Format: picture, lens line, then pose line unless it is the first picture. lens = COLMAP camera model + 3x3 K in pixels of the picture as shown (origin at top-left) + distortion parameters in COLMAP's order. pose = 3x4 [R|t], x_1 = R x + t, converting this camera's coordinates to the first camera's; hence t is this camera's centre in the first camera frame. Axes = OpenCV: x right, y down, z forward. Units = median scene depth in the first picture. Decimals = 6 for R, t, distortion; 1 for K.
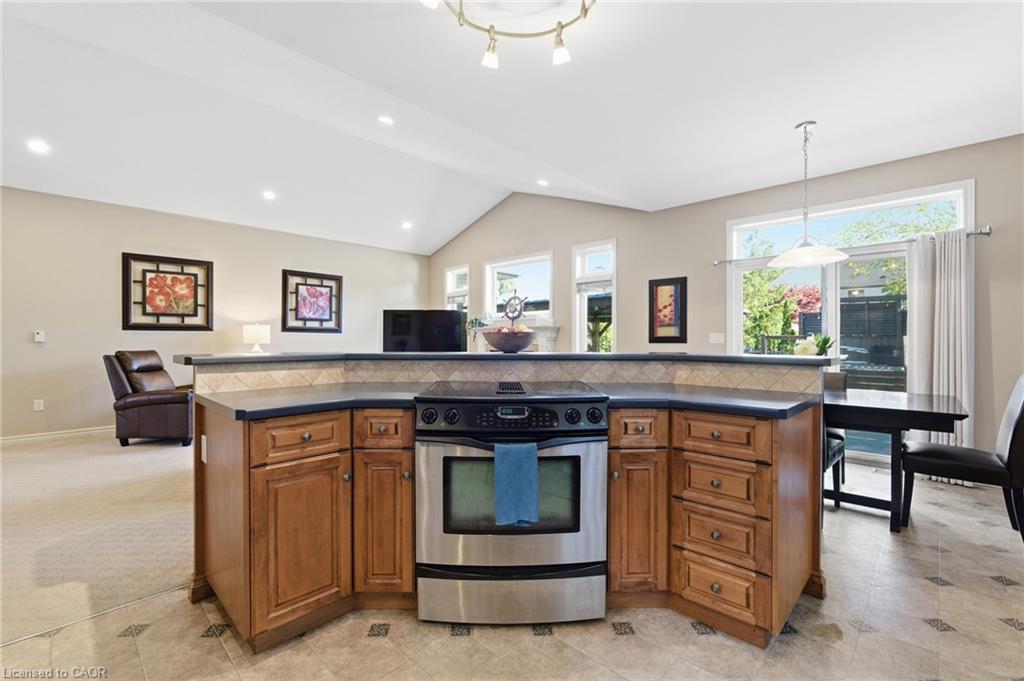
lens RADIAL K [[449.1, 0, 512.2], [0, 449.1, 334.9], [0, 0, 1]] dist [-0.009664, 0.000294]
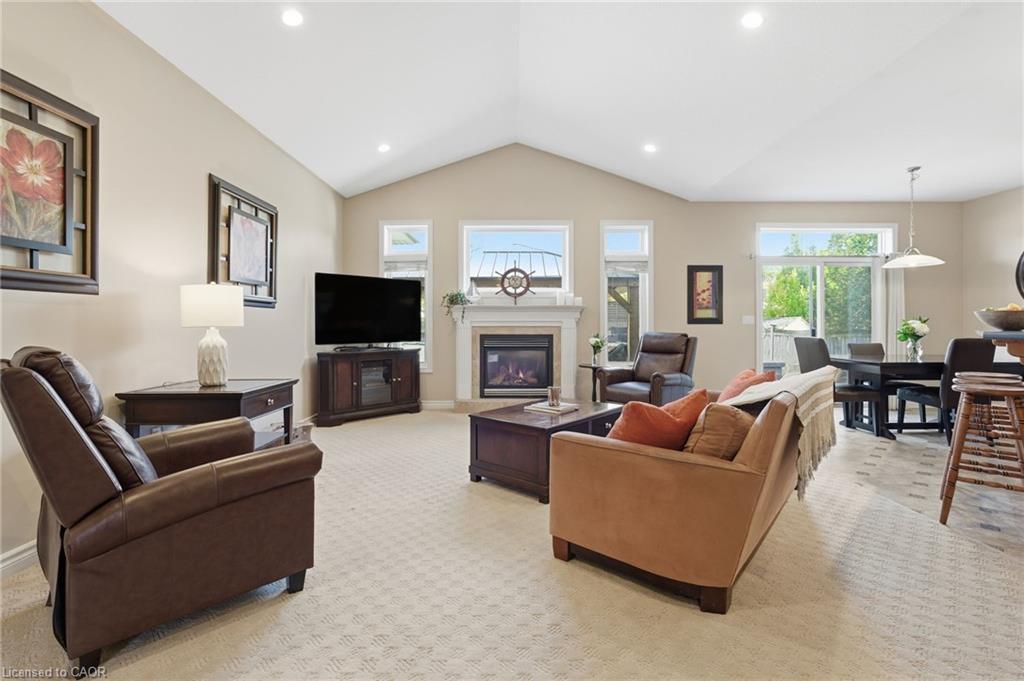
lens RADIAL K [[449.1, 0, 512.2], [0, 449.1, 334.9], [0, 0, 1]] dist [-0.009664, 0.000294]
pose [[0.721976, -0.017850, 0.691688, -0.680556], [-0.008051, 0.999383, 0.034194, 0.010416], [-0.691871, -0.030257, 0.721386, 0.465231]]
